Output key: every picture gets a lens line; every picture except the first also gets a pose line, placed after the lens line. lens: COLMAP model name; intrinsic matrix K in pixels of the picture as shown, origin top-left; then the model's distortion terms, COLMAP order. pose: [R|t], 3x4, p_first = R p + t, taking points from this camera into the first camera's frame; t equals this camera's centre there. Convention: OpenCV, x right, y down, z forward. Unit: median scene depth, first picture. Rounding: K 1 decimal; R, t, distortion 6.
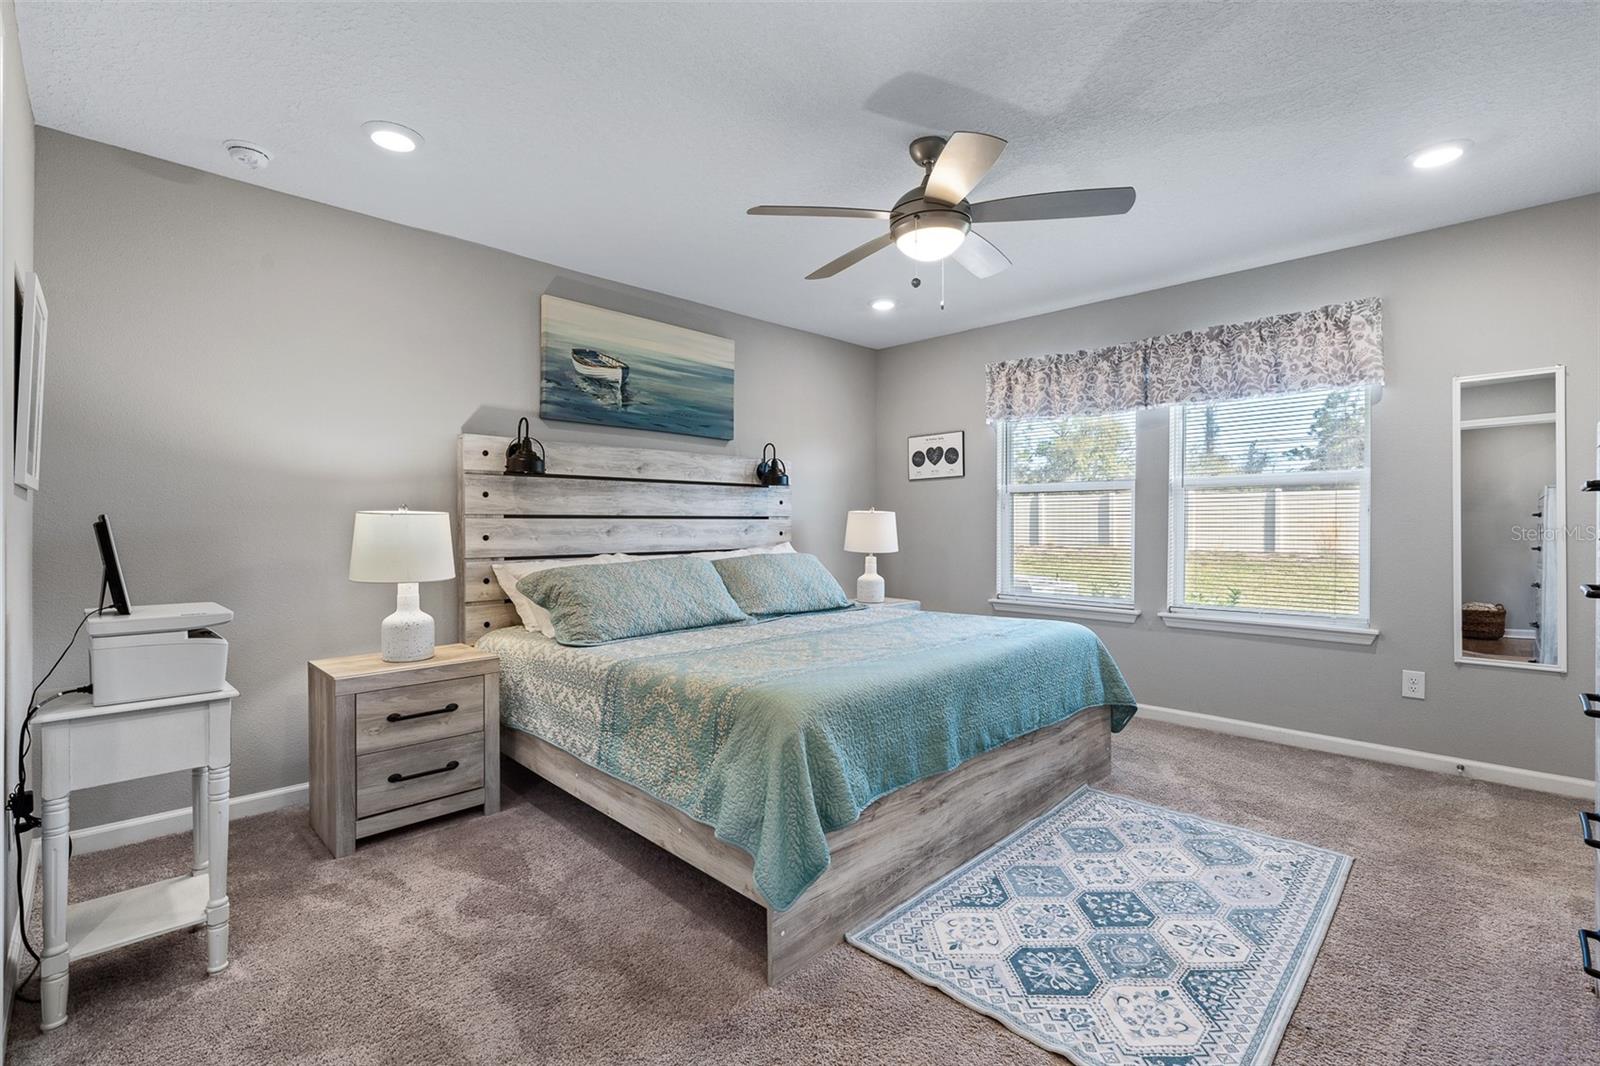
lens RADIAL K [[725.3, 0, 790.6], [0, 725.3, 528.3], [0, 0, 1]] dist [-0.004975, 0.002413]
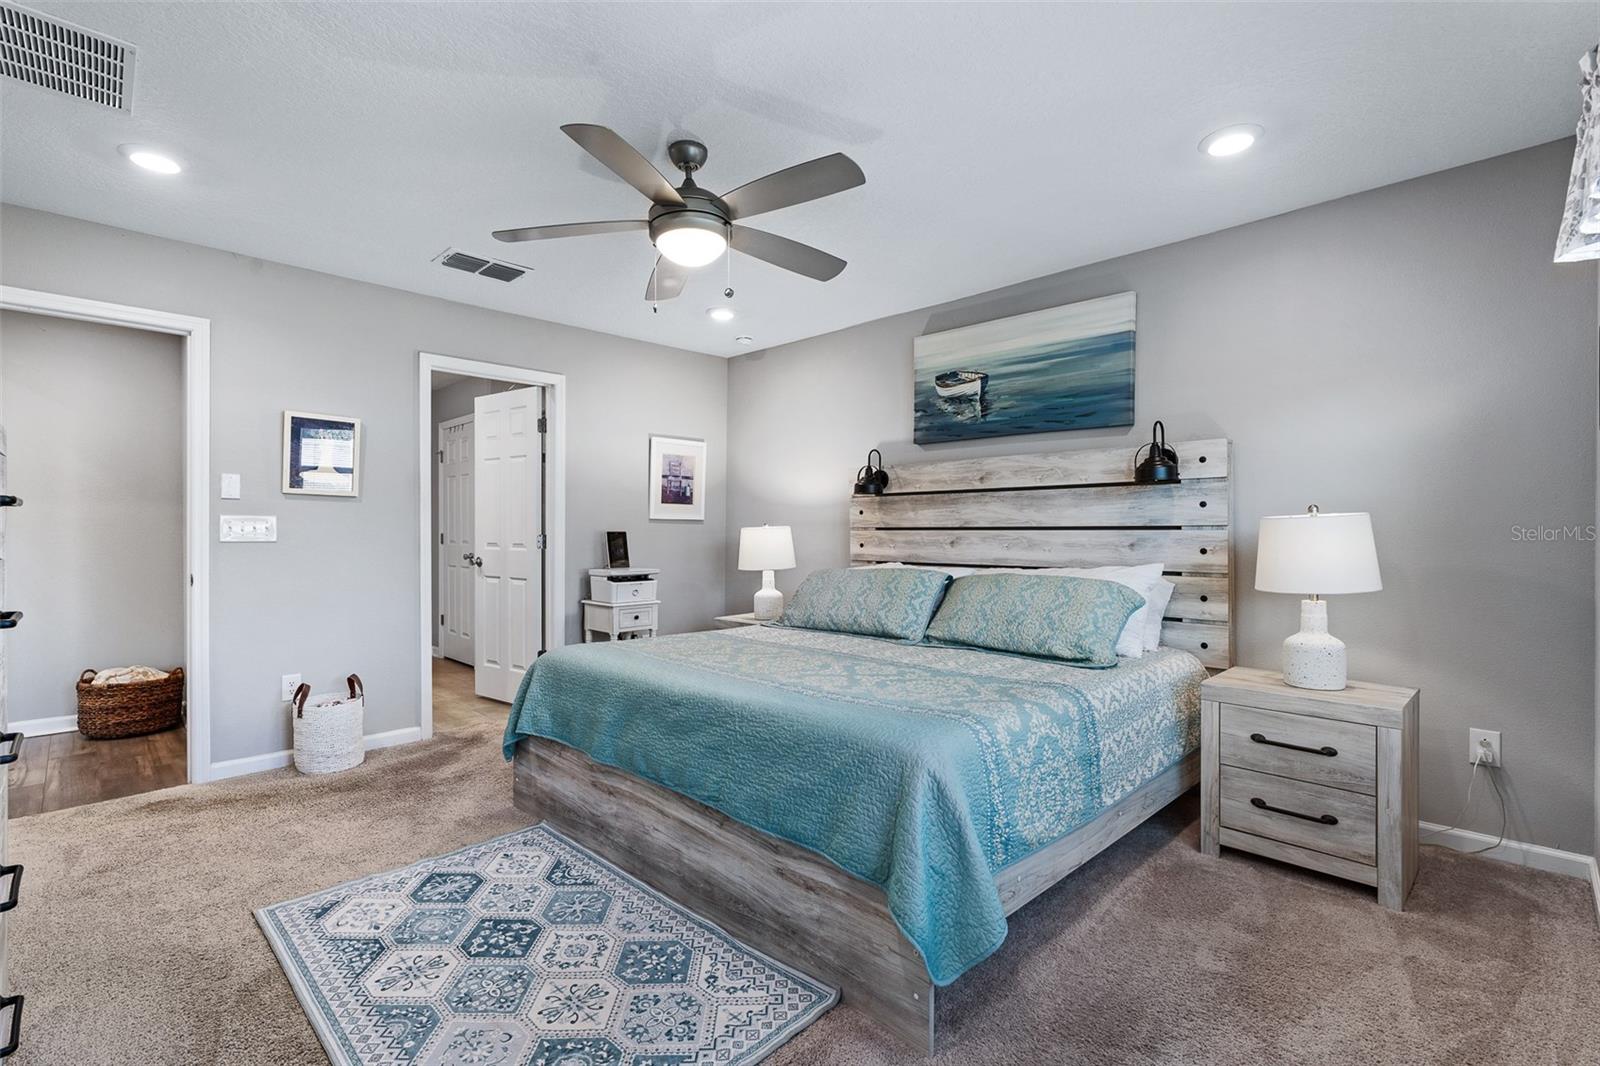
lens RADIAL K [[725.3, 0, 796.1], [0, 725.3, 533.3], [0, 0, 1]] dist [-0.004975, 0.002413]
pose [[0.002265, 0.003610, -0.999991, 0.791826], [-0.008702, 0.999956, 0.003590, -0.010872], [0.999960, 0.008694, 0.002297, 0.777309]]
